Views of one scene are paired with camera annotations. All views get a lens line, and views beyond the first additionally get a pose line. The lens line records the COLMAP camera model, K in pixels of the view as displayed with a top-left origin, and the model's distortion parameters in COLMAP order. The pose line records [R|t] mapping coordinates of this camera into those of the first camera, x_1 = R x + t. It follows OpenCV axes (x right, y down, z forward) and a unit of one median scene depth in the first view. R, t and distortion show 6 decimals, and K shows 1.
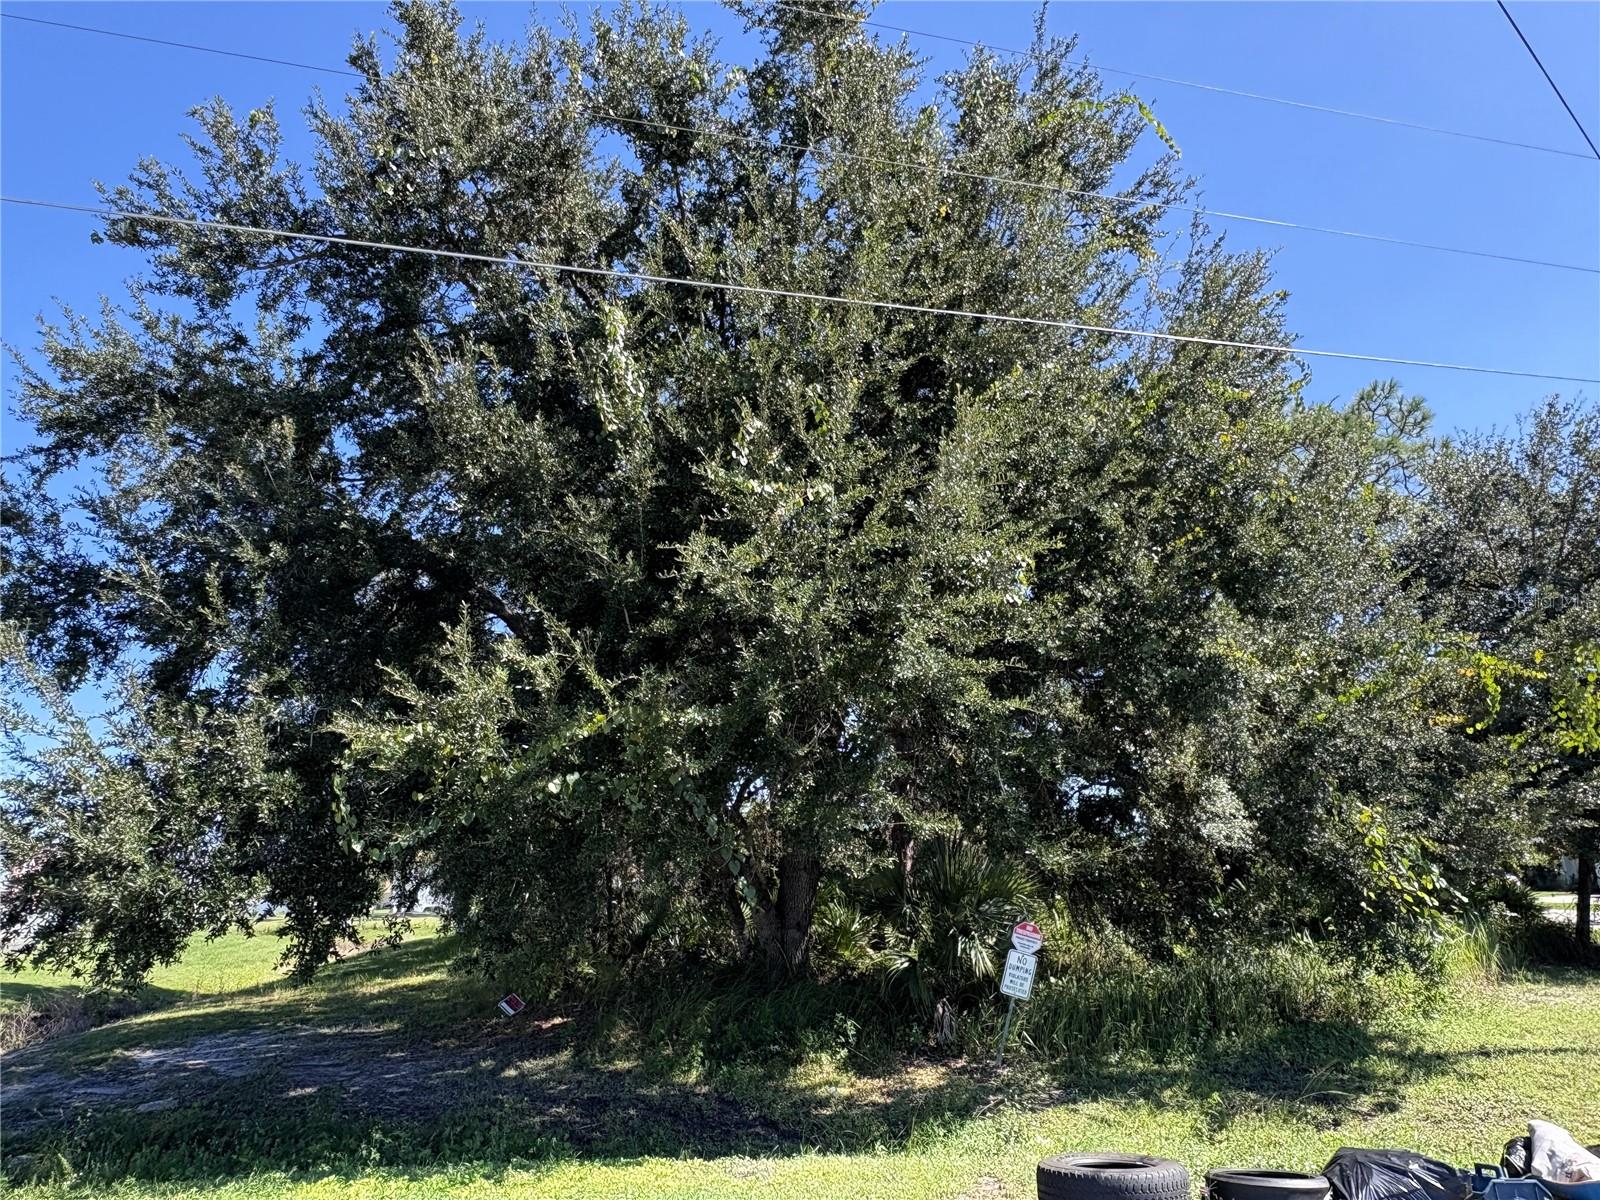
lens RADIAL K [[1075.2, 0, 793.4], [0, 1075.2, 605.3], [0, 0, 1]] dist [-0.005317, 0.005604]
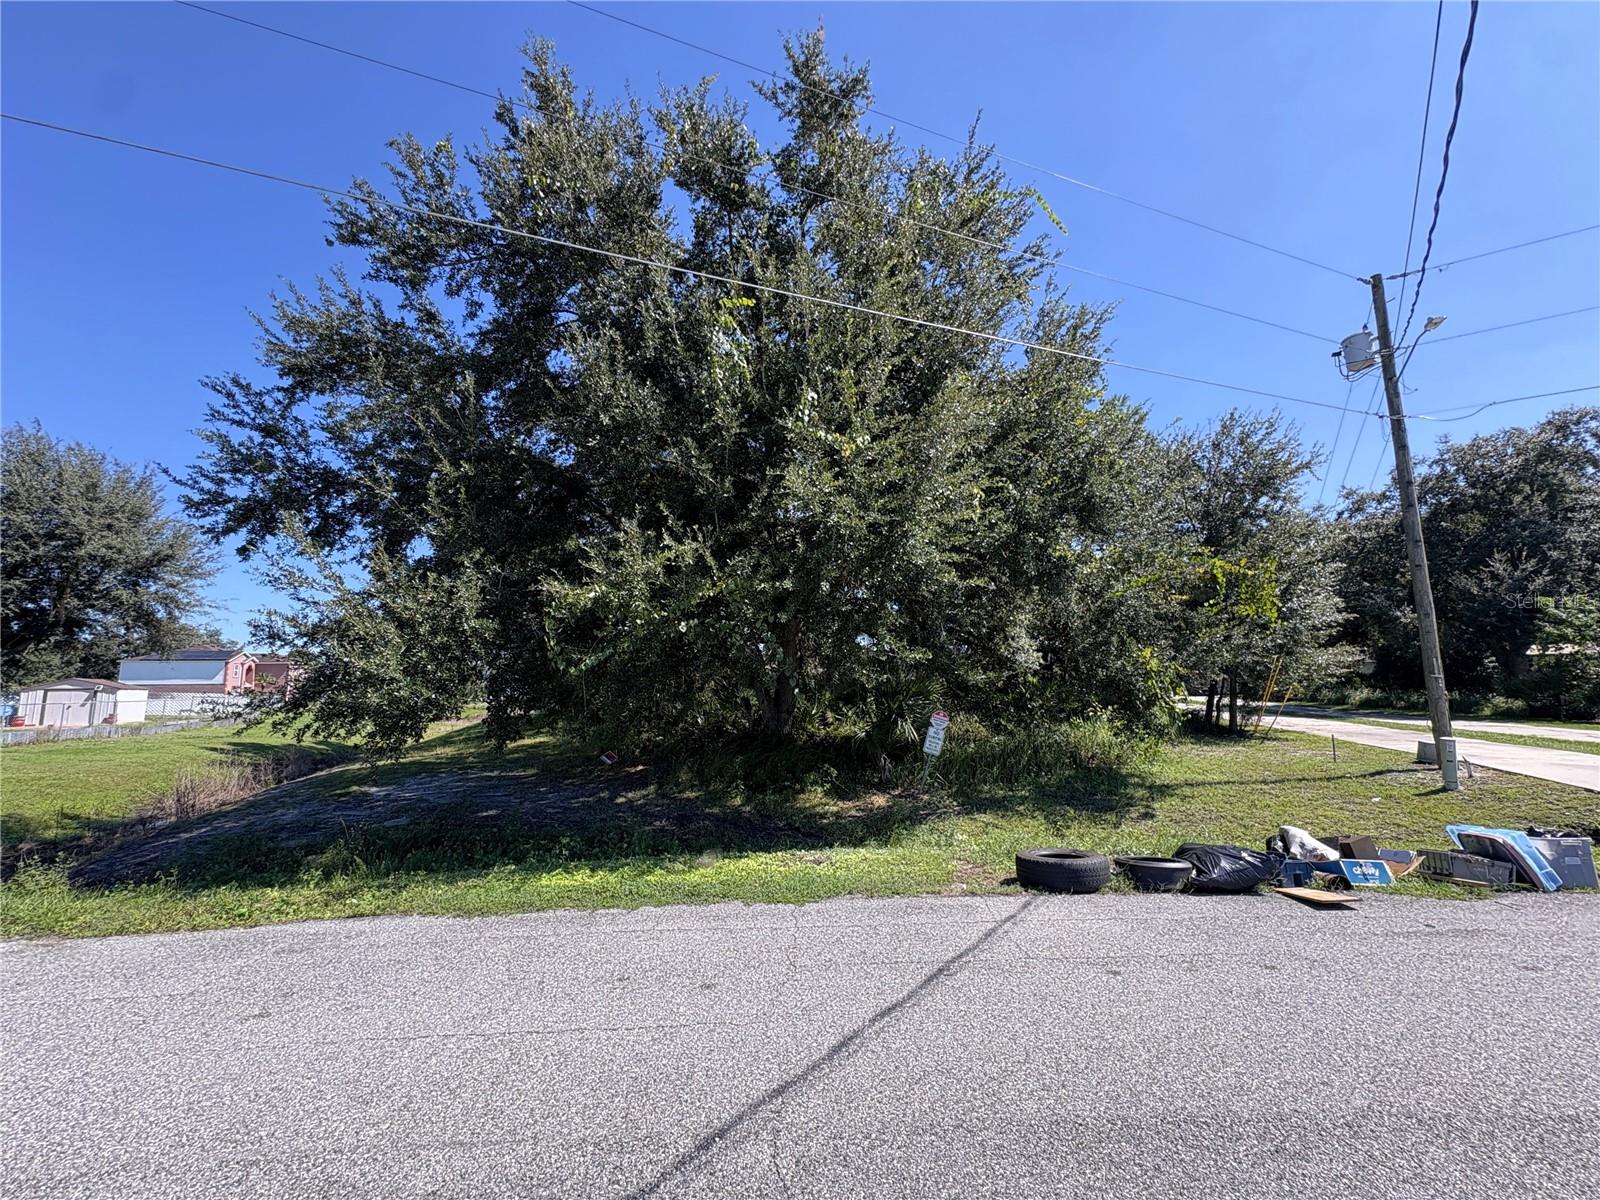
lens RADIAL K [[643.1, 0, 792.1], [0, 643.1, 609.5], [0, 0, 1]] dist [-0.003097, -0.000223]
pose [[0.994246, 0.020445, 0.105153, -0.121786], [-0.034627, 0.990259, 0.134861, 0.008674], [-0.101371, -0.137726, 0.985269, 0.052861]]
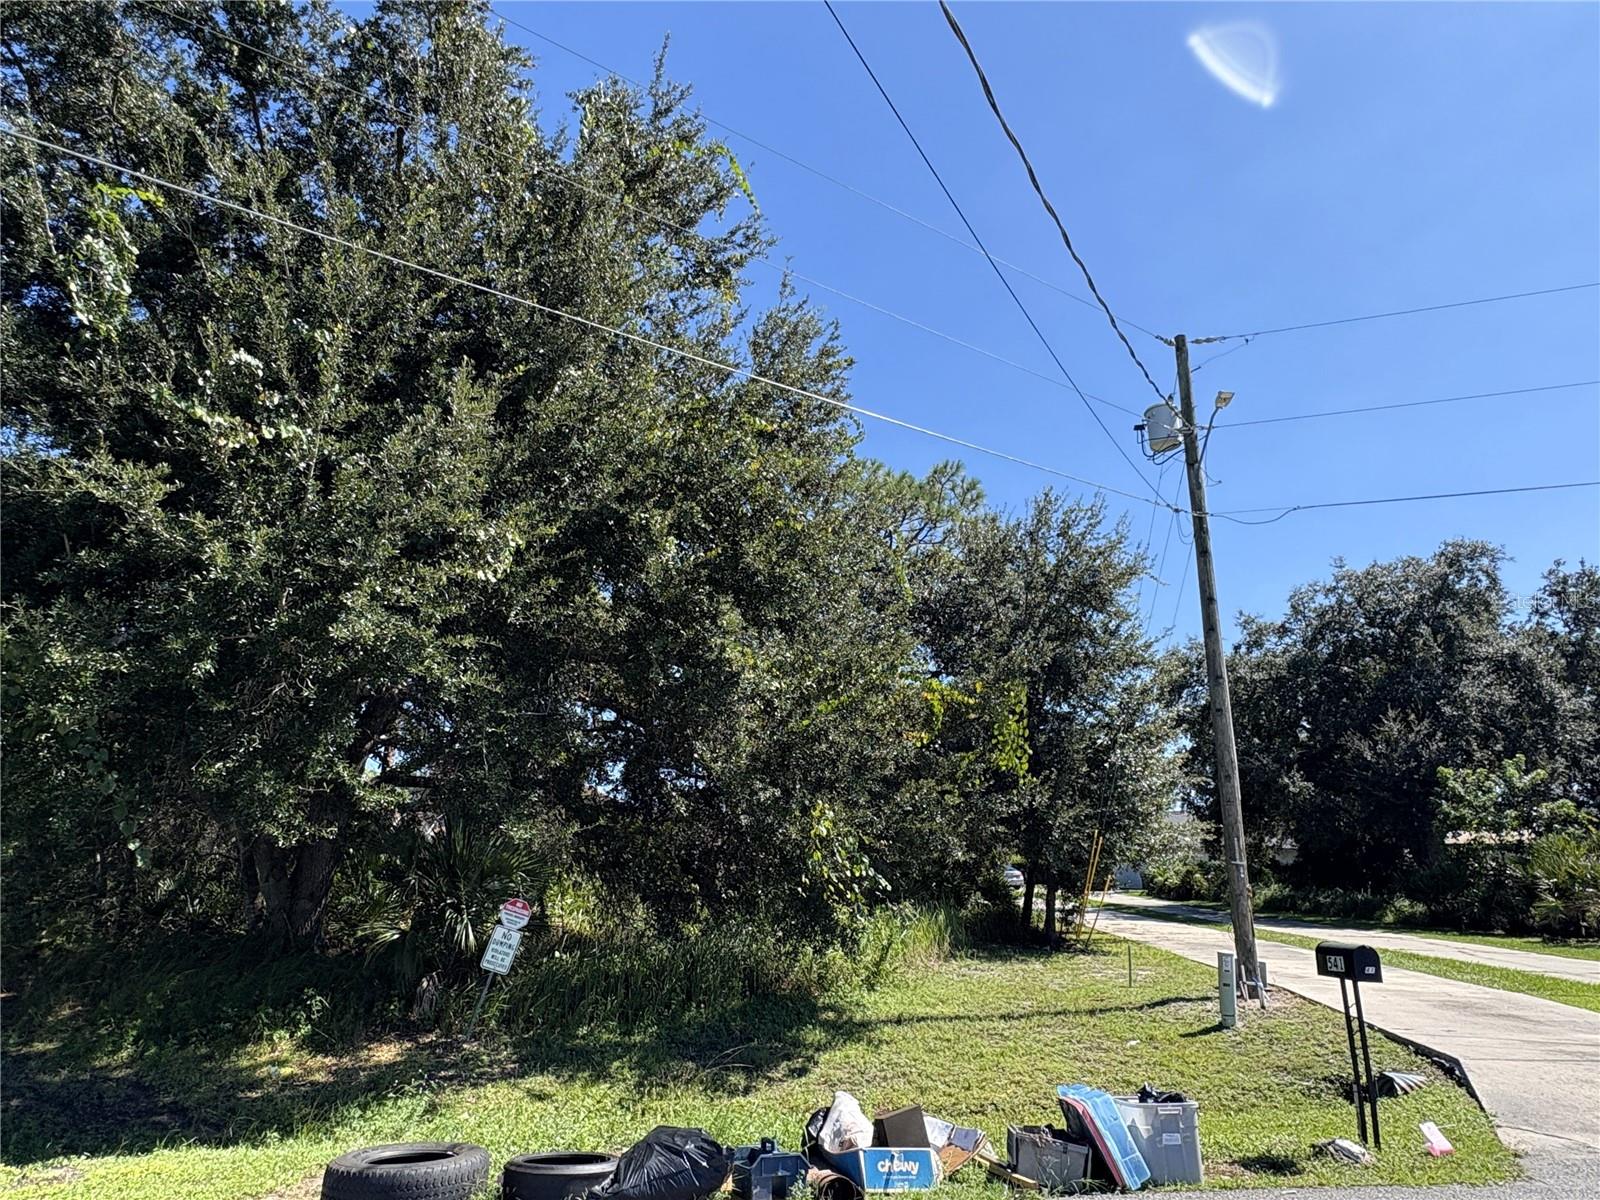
lens RADIAL K [[957.6, 0, 800.0], [0, 957.6, 600.0], [0, 0, 1]] dist [-0.001606, 0.000665]
pose [[0.942395, 0.121587, 0.311622, 0.152707], [-0.117051, 0.992568, -0.033291, 0.009690], [-0.313354, -0.005103, 0.949623, 0.045806]]
